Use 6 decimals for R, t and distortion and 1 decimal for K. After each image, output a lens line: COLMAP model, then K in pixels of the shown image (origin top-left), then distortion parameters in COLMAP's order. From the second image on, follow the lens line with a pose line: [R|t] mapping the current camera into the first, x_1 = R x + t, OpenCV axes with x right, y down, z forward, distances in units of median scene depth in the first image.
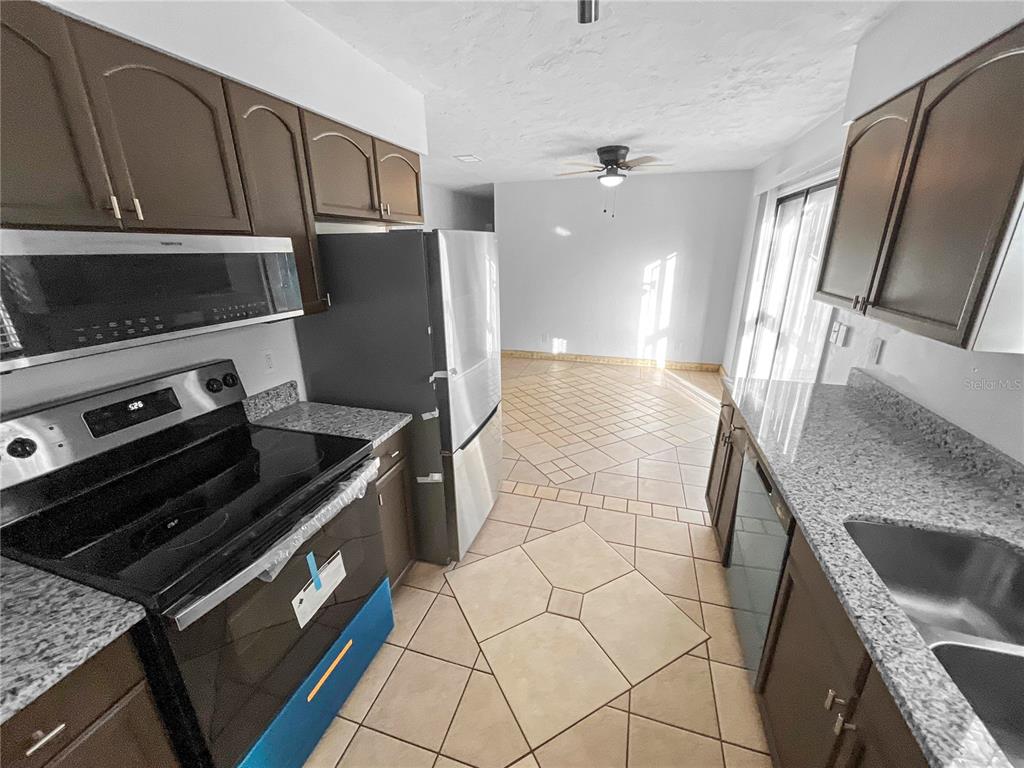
lens RADIAL K [[413.6, 0, 511.3], [0, 413.6, 383.7], [0, 0, 1]] dist [0.002331, -0.000231]
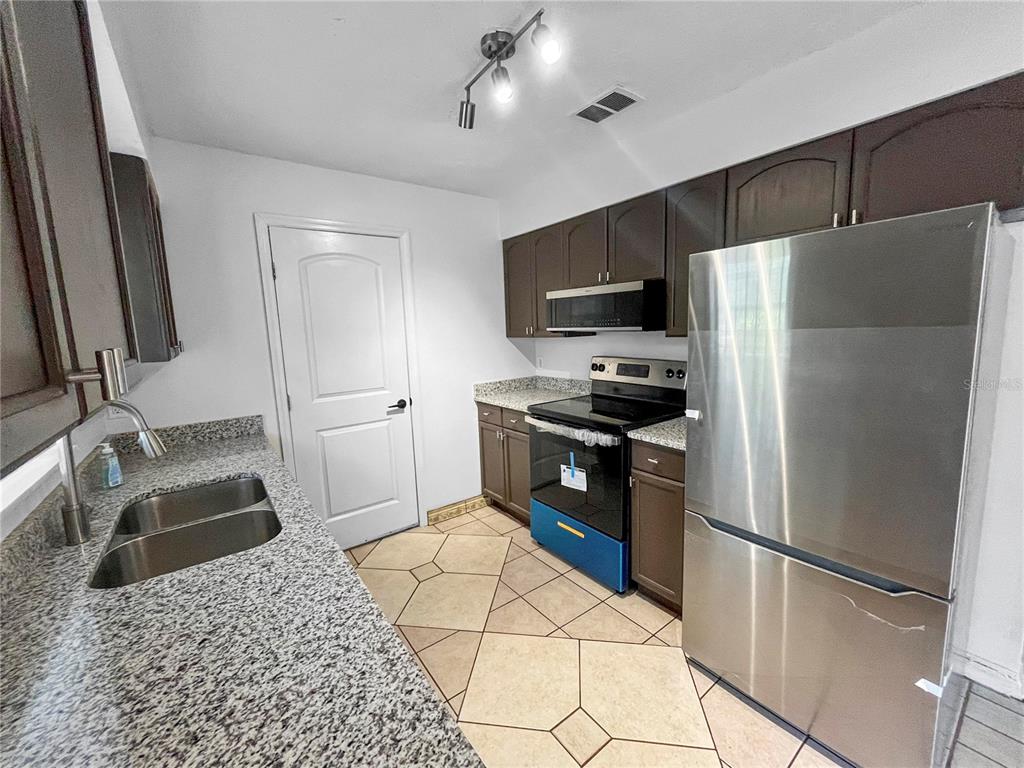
lens RADIAL K [[413.6, 0, 511.2], [0, 413.6, 382.9], [0, 0, 1]] dist [0.002331, -0.000231]
pose [[-0.591594, 0.131483, -0.795443, 1.039491], [-0.219588, 0.923037, 0.315887, -0.377323], [0.775756, 0.361546, -0.517191, 1.551355]]
